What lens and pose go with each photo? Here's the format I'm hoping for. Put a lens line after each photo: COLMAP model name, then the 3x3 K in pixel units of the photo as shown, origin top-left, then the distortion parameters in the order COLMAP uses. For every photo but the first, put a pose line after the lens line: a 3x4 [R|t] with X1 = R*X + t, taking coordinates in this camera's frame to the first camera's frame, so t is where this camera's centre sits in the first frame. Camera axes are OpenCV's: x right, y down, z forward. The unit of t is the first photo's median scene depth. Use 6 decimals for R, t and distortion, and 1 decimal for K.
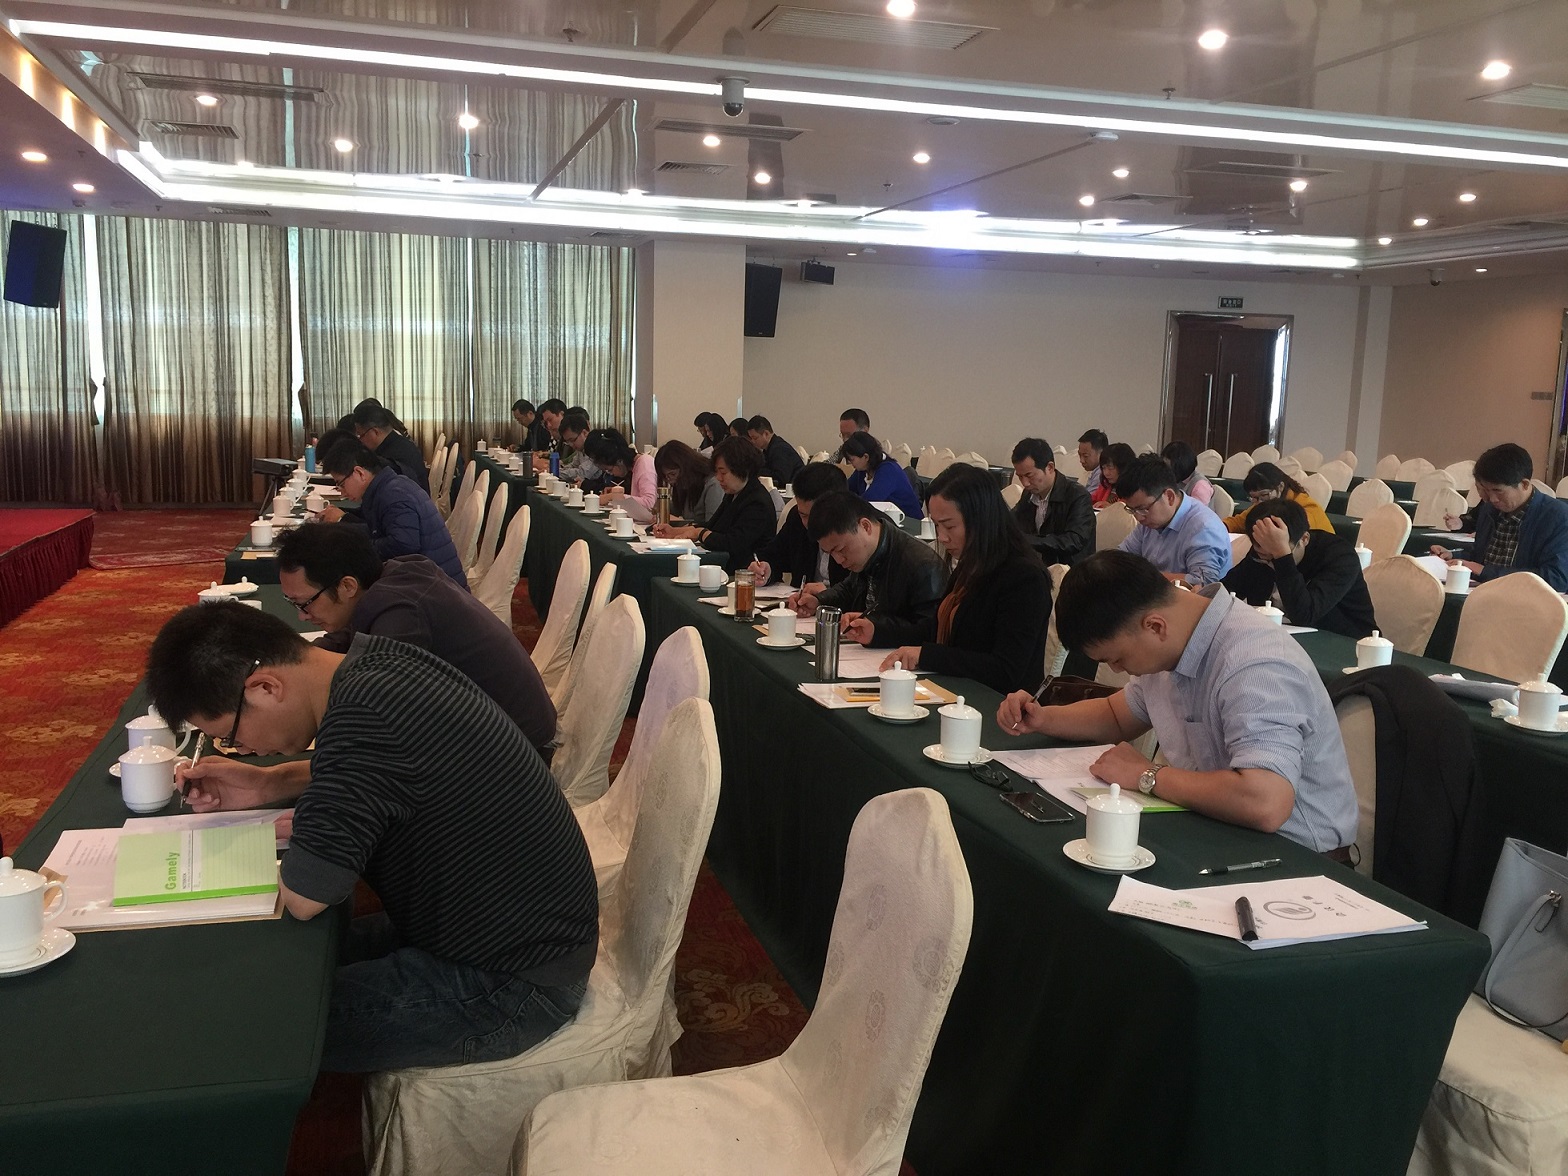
lens RADIAL K [[1335.6, 0, 782.2], [0, 1335.6, 583.8], [0, 0, 1]] dist [0.044327, -0.004280]
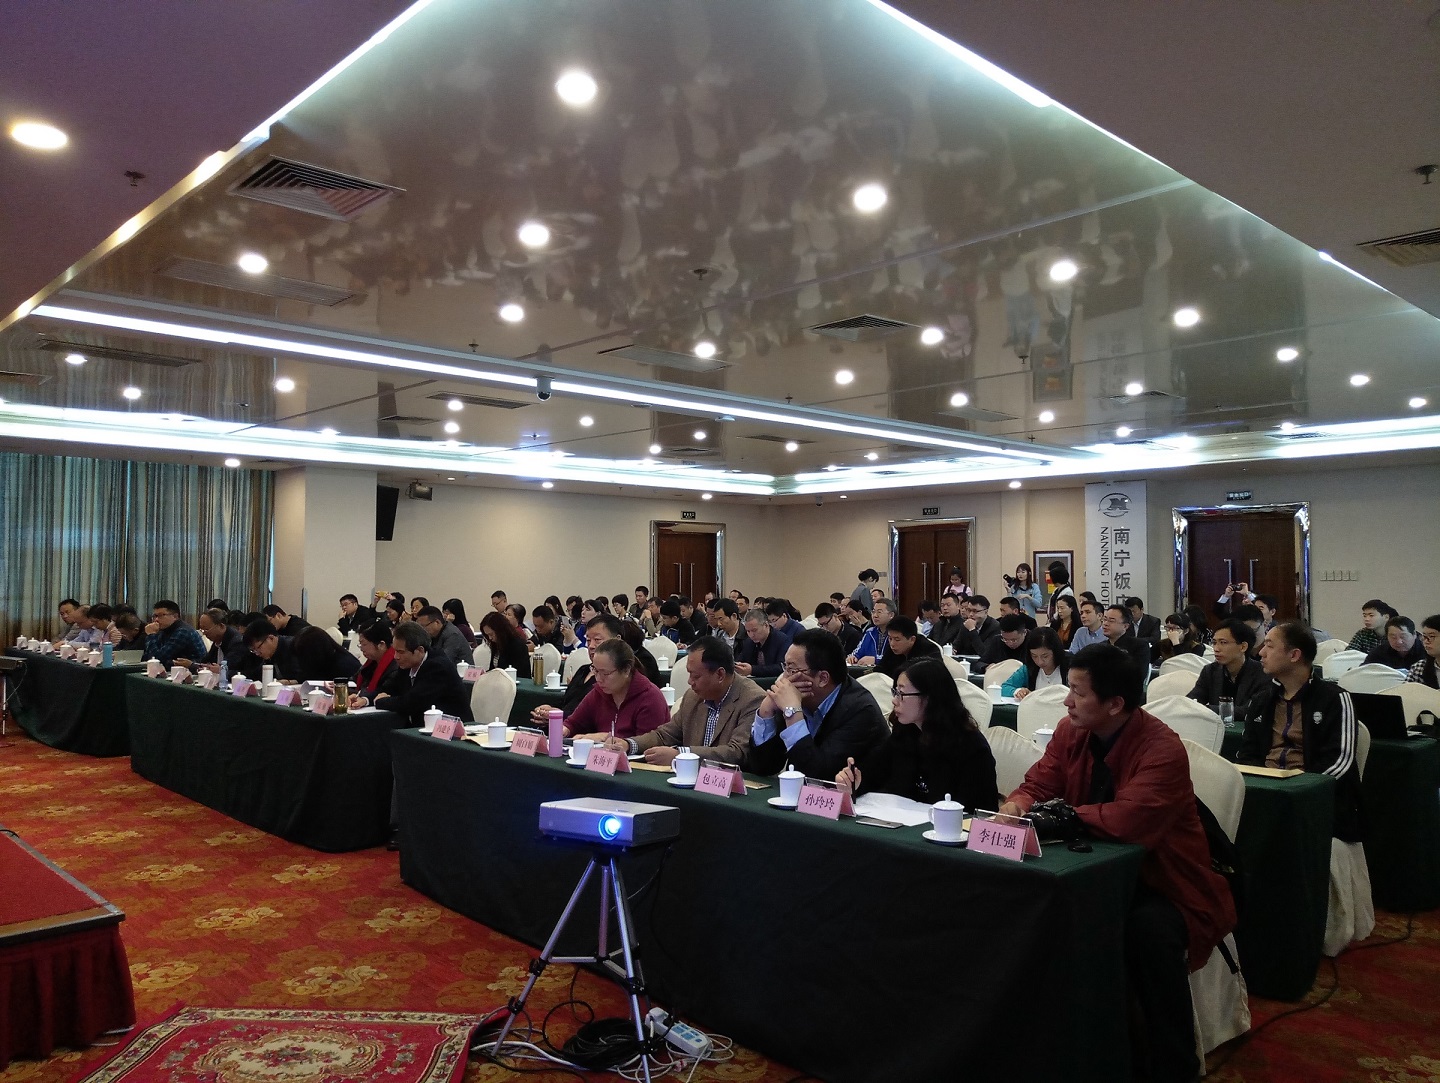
lens RADIAL K [[1111.6, 0, 720.6], [0, 1111.6, 542.0], [0, 0, 1]] dist [-0.012380, -0.002153]
pose [[0.890388, -0.007646, 0.455138, -0.210950], [0.086279, 0.984569, -0.152249, 0.003957], [-0.446951, 0.174830, 0.877308, -0.065165]]
